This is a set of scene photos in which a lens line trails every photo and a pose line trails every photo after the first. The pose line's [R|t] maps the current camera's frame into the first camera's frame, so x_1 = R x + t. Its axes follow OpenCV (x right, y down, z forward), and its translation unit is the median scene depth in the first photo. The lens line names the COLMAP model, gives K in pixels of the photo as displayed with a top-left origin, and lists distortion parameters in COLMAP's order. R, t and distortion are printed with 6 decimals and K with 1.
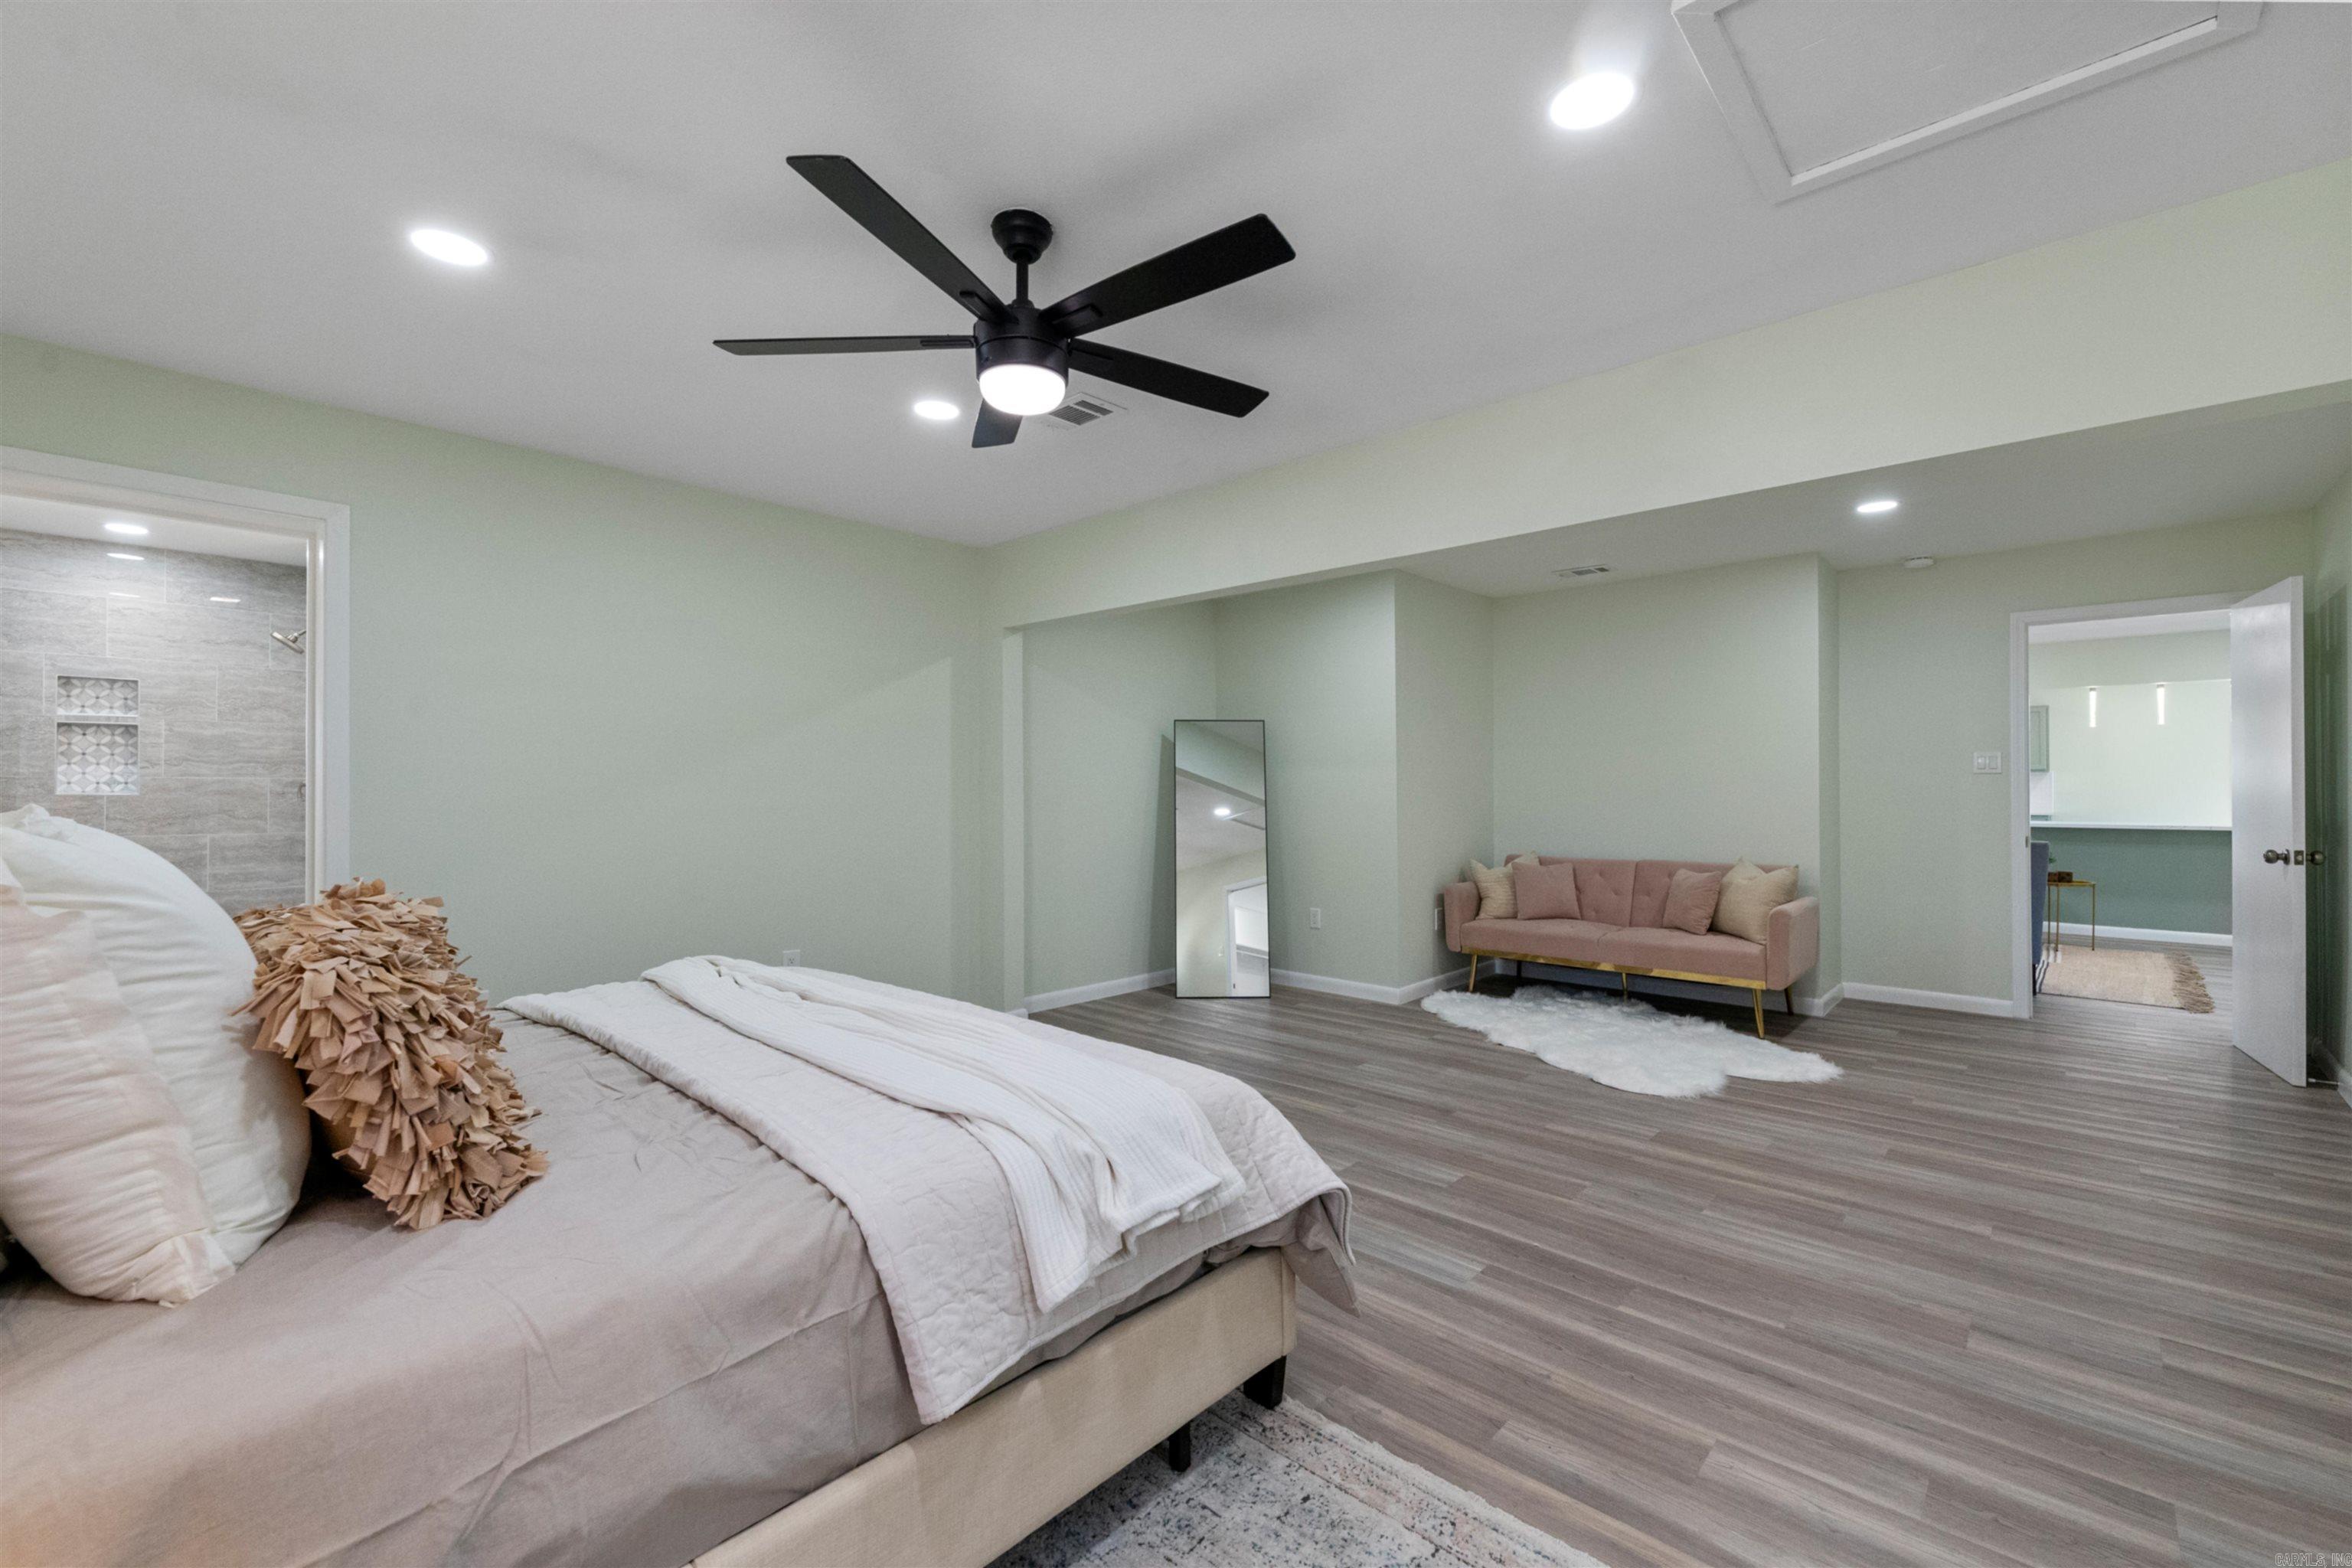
lens RADIAL K [[957.2, 0, 1176.6], [0, 957.2, 784.7], [0, 0, 1]] dist [-0.001042, -0.000367]
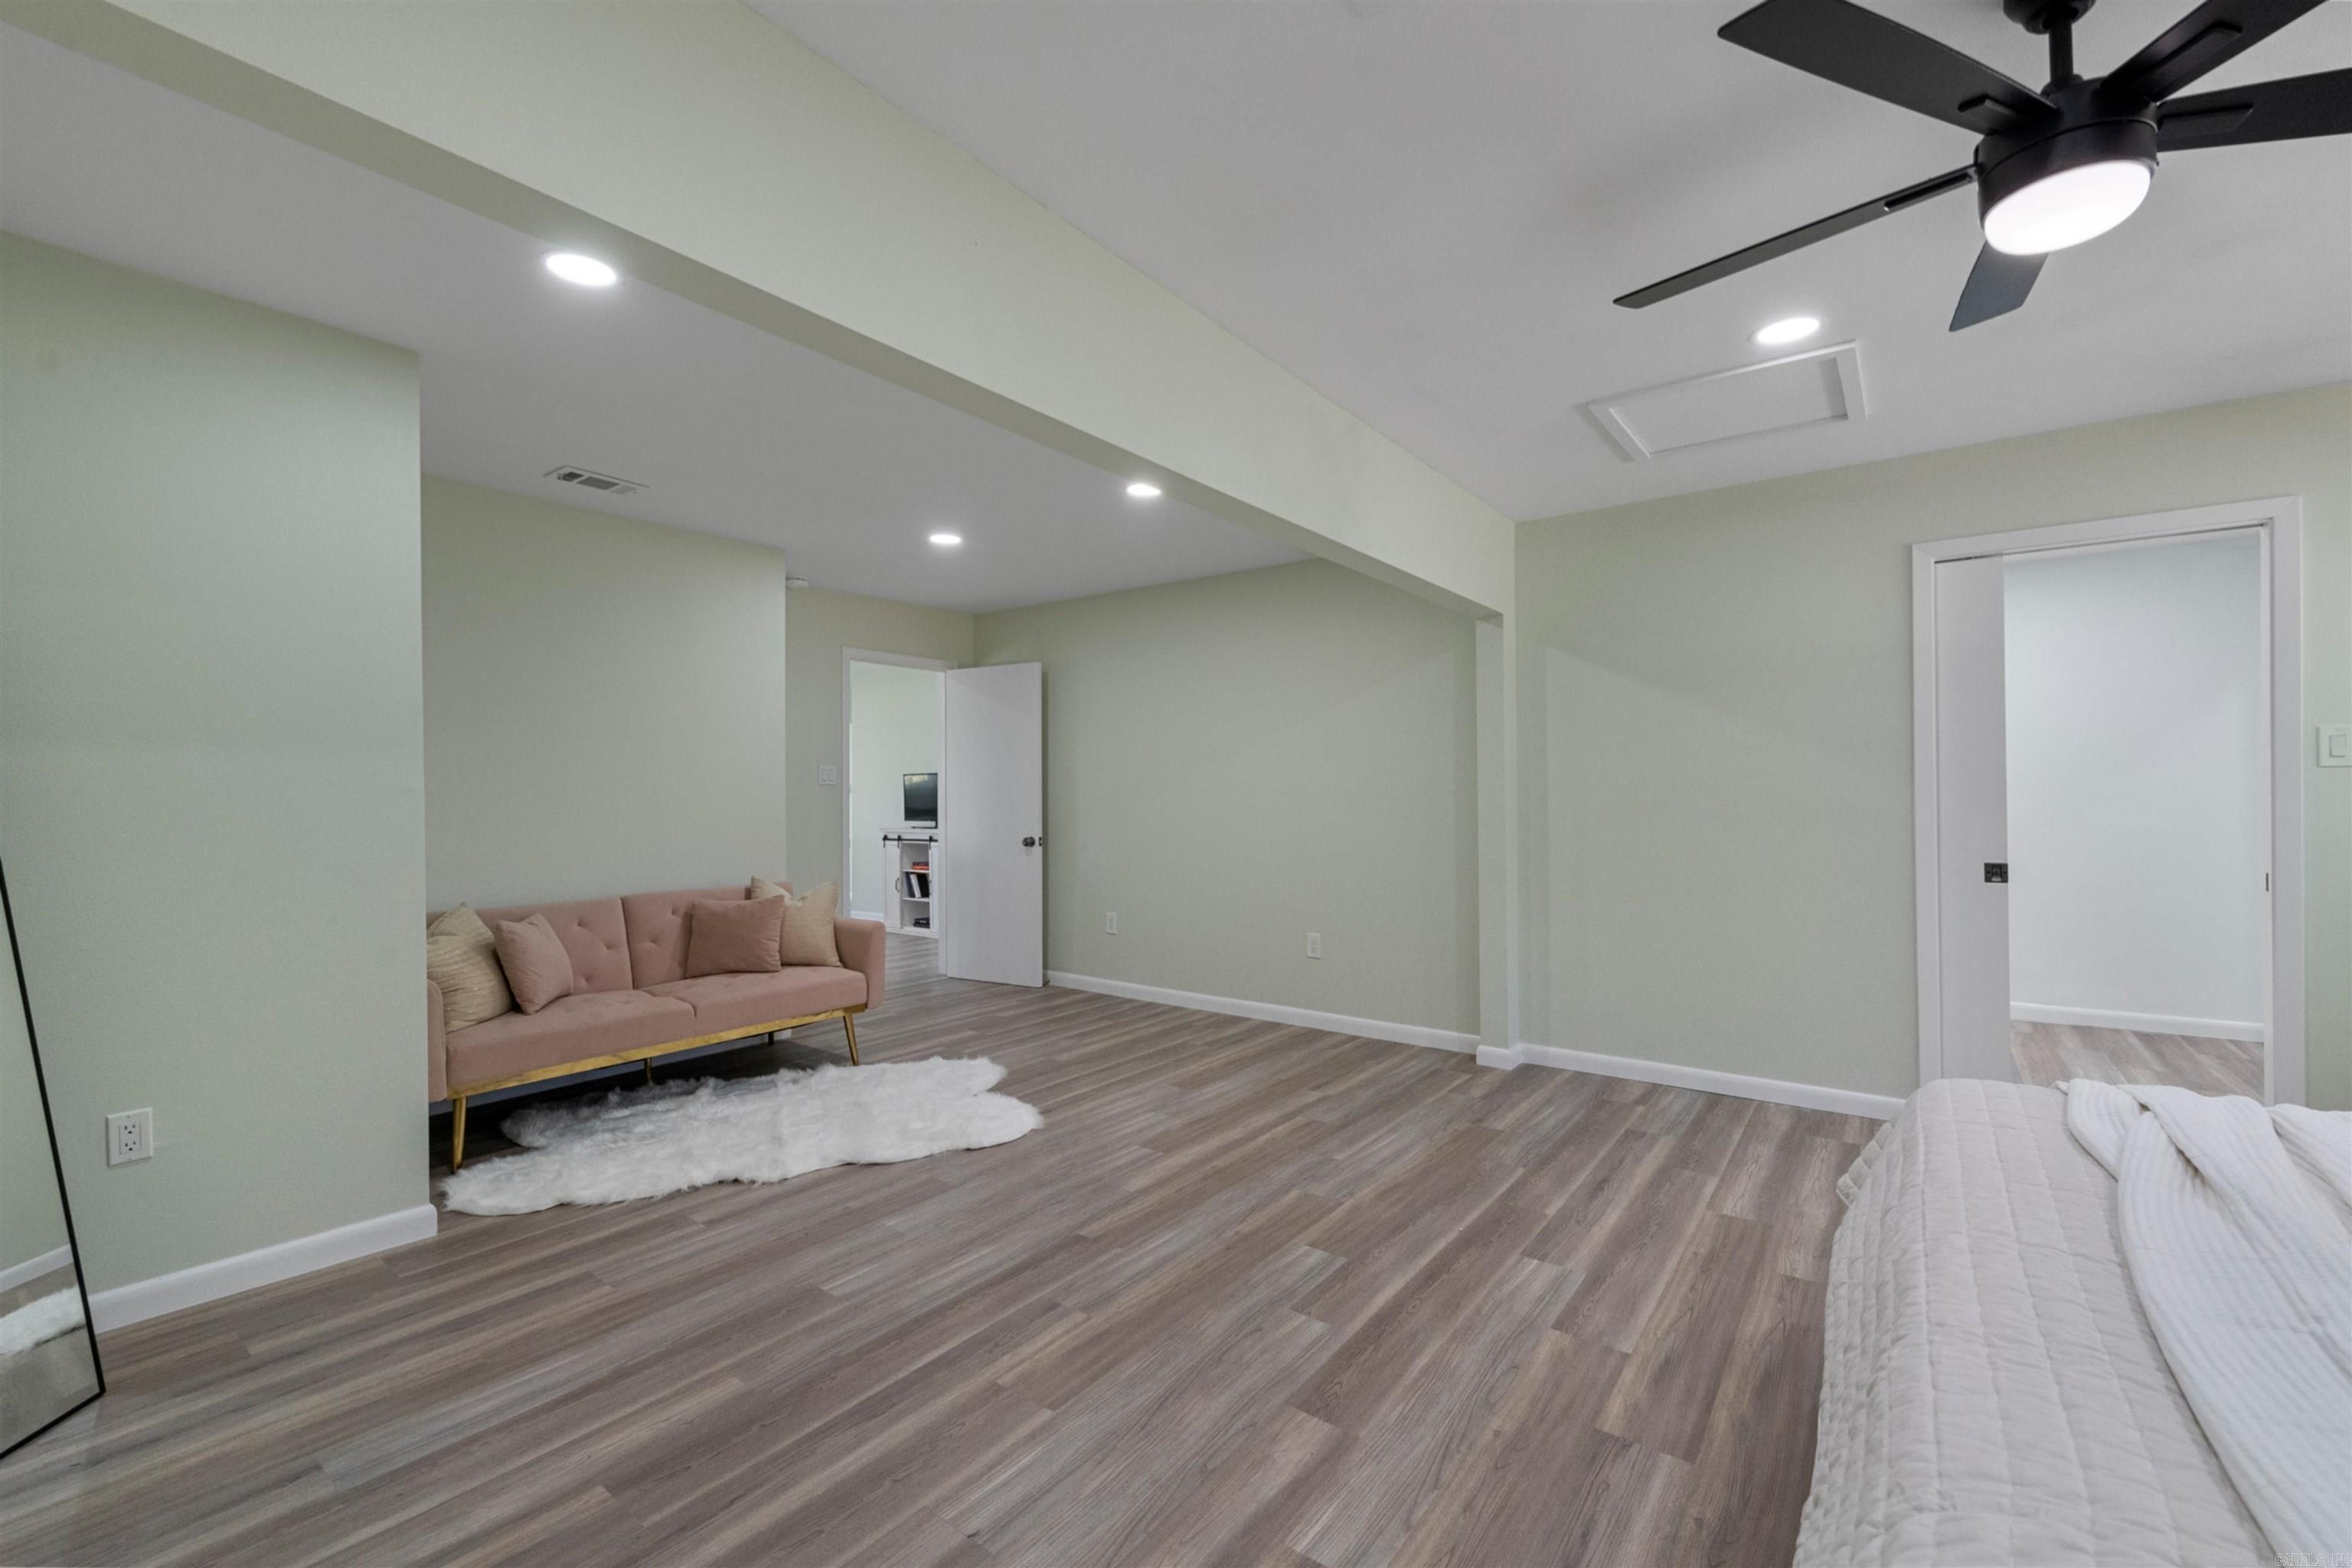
lens RADIAL K [[962.9, 0, 1175.0], [0, 962.9, 798.8], [0, 0, 1]] dist [0.000342, -0.000131]
pose [[-0.097913, 0.002672, 0.995191, -0.543789], [0.001075, 0.999996, -0.002579, 0.011507], [-0.995194, 0.000817, -0.097915, 1.199719]]
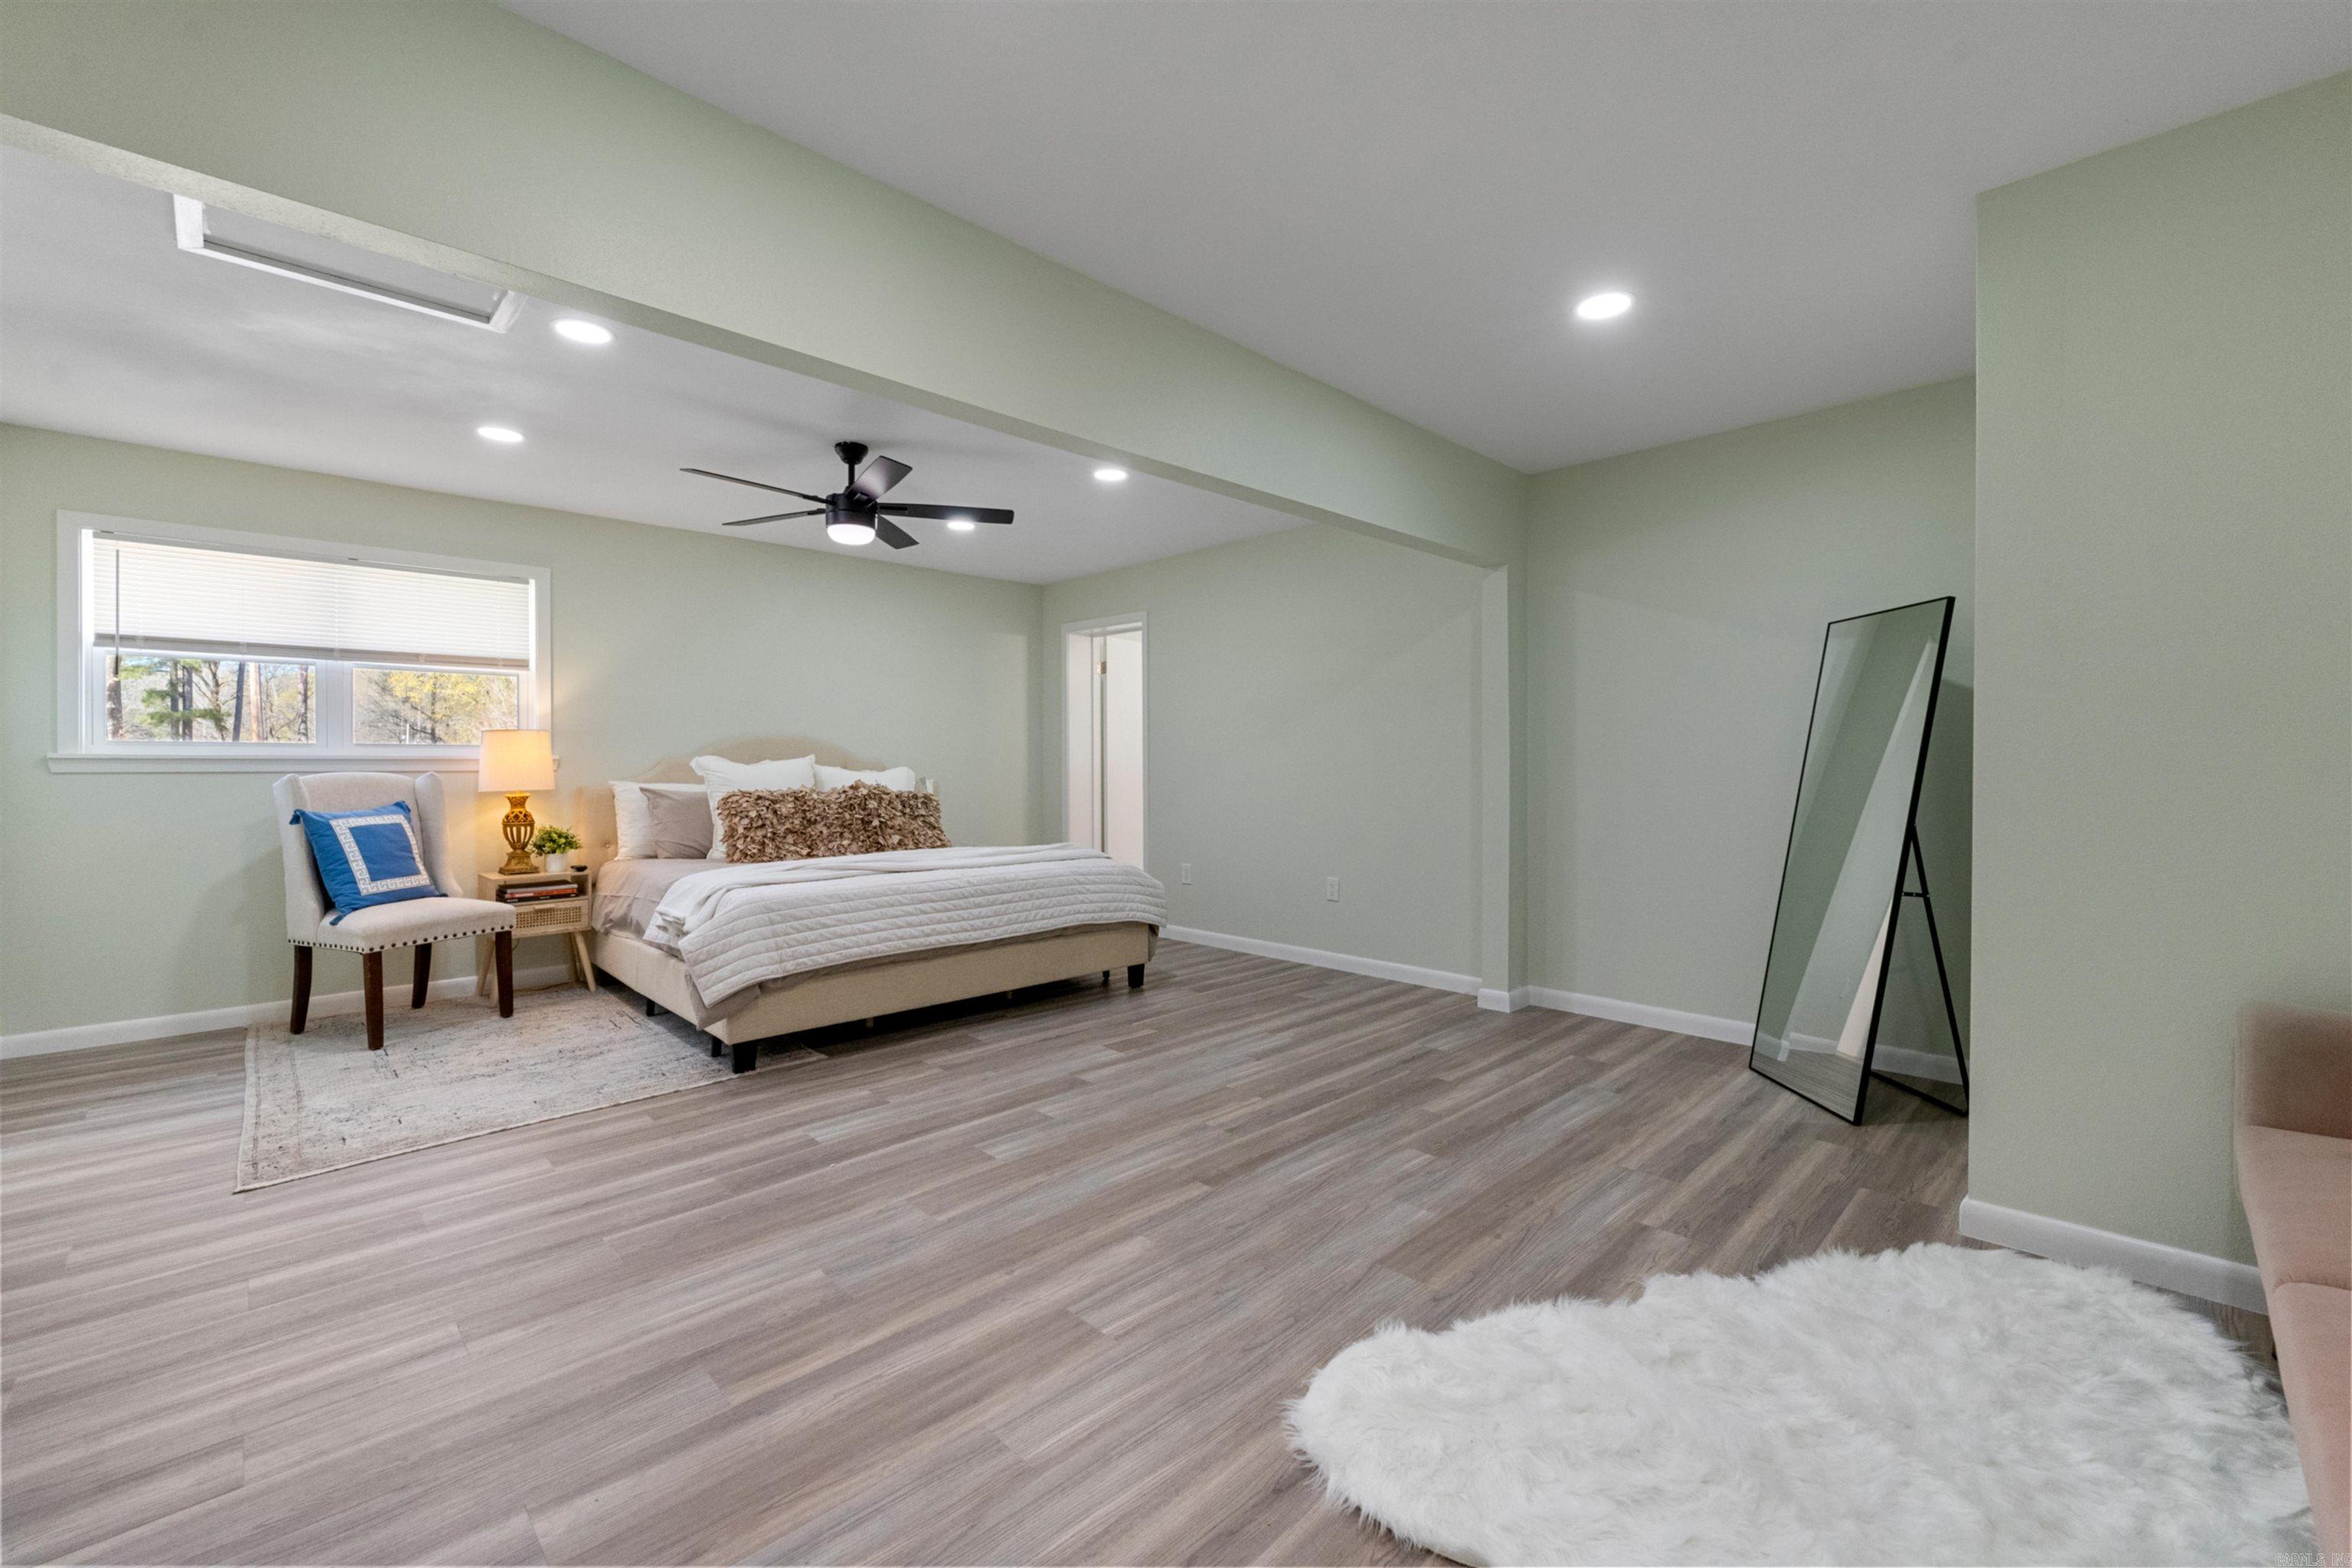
lens RADIAL K [[963.3, 0, 1176.0], [0, 963.3, 784.0], [0, 0, 1]] dist [0.001432, -0.000346]
pose [[-0.046300, 0.024985, -0.998615, 1.192203], [0.007602, 0.999667, 0.024659, 0.033726], [0.998899, -0.006450, -0.046475, 1.213681]]
